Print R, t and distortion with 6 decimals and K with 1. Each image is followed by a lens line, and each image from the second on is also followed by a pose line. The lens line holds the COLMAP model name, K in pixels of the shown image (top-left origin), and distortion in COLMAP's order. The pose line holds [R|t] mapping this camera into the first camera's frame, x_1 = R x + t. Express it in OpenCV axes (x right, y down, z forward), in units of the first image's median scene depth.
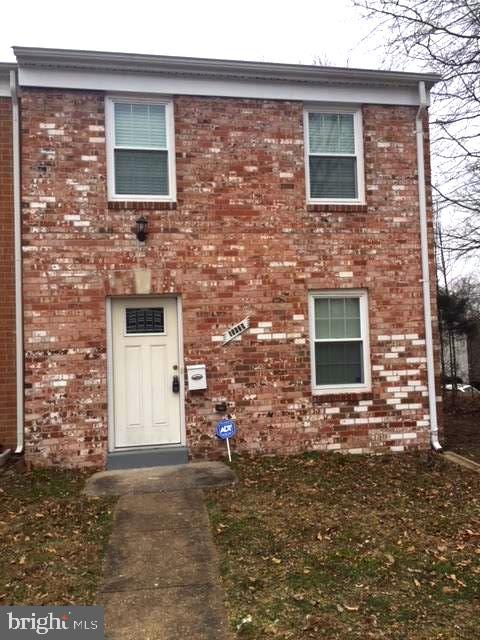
lens RADIAL K [[548.5, 0, 239.9], [0, 548.5, 317.9], [0, 0, 1]] dist [0.058182, -0.061747]
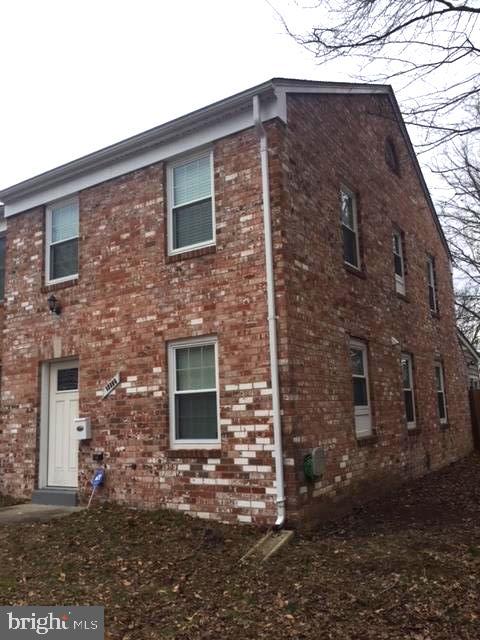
lens RADIAL K [[548.5, 0, 241.1], [0, 548.5, 320.7], [0, 0, 1]] dist [0.058182, -0.061747]
pose [[0.722588, -0.112397, -0.682081, 0.912762], [0.049632, 0.992582, -0.110983, 0.028892], [0.689495, 0.046341, 0.722806, 0.376115]]
